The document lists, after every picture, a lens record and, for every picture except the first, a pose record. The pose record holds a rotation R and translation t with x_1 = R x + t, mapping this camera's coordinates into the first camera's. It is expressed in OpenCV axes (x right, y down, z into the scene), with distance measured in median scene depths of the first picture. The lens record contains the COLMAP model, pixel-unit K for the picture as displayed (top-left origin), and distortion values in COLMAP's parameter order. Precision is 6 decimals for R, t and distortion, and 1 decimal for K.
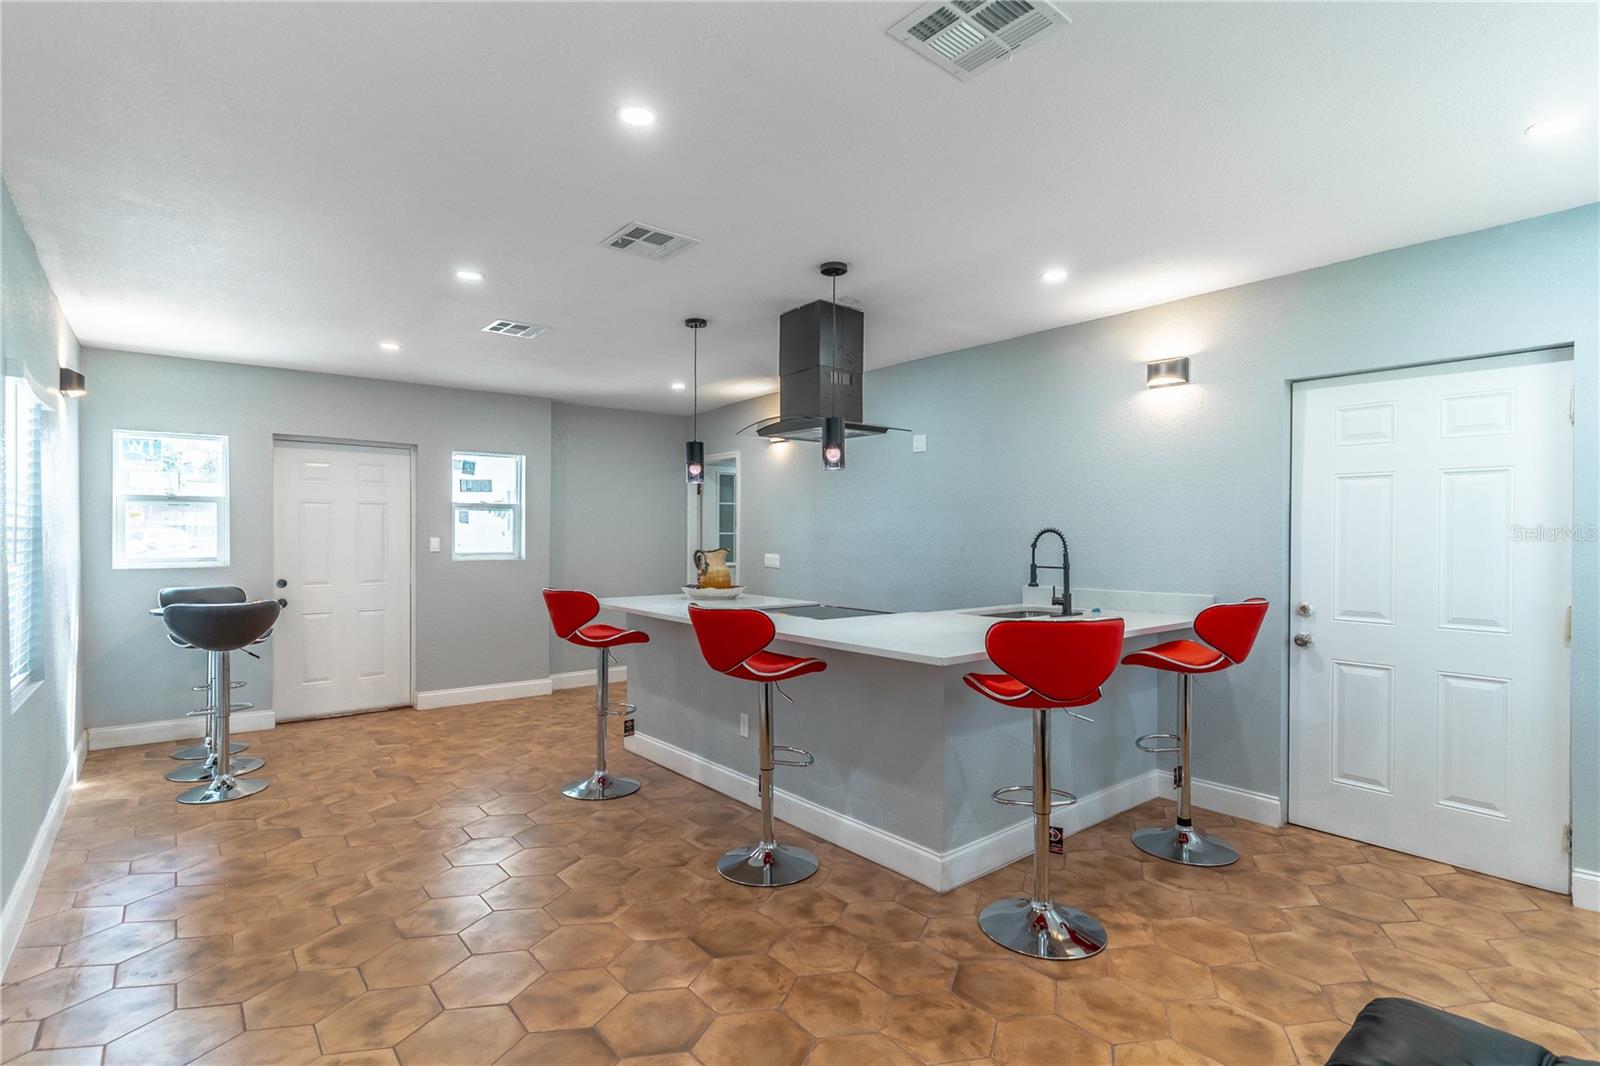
lens RADIAL K [[780.4, 0, 797.5], [0, 780.4, 543.6], [0, 0, 1]] dist [0.023415, -0.000104]
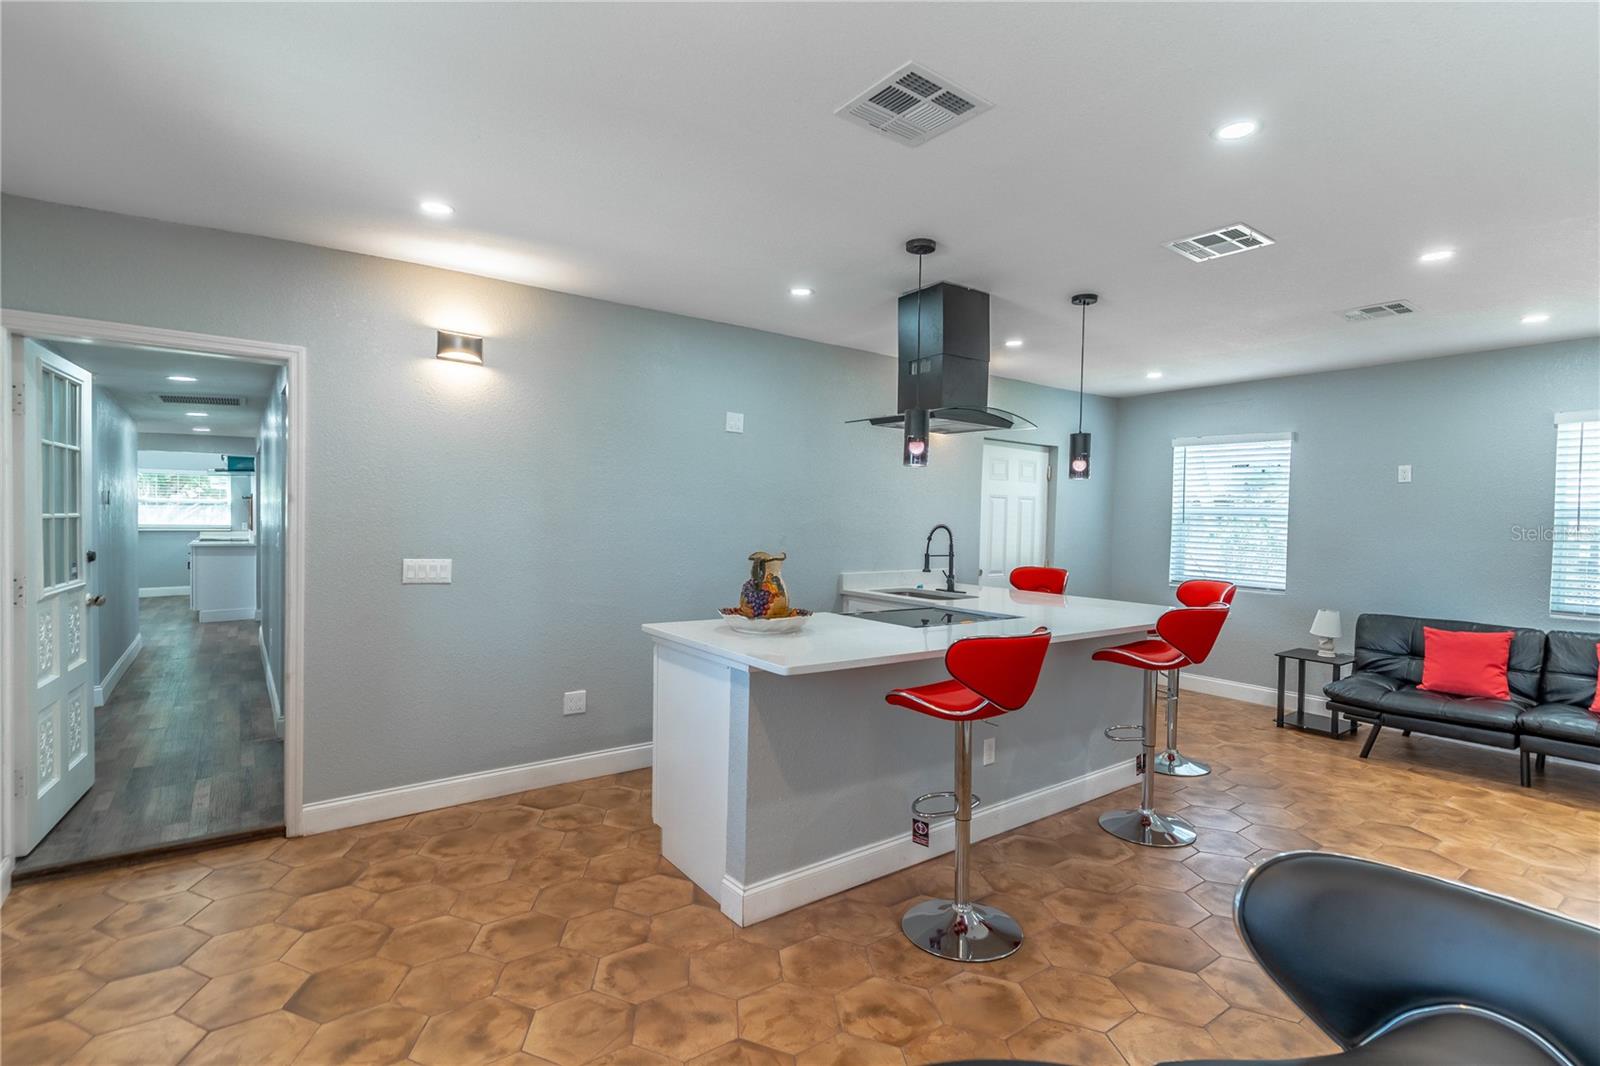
lens RADIAL K [[770.2, 0, 800.0], [0, 770.2, 533.0], [0, 0, 1]] dist [0.000020, 0.000274]
pose [[0.040557, -0.017215, 0.999029, -0.948562], [-0.006485, 0.999826, 0.017492, -0.027268], [-0.999156, -0.007189, 0.040439, 1.189992]]
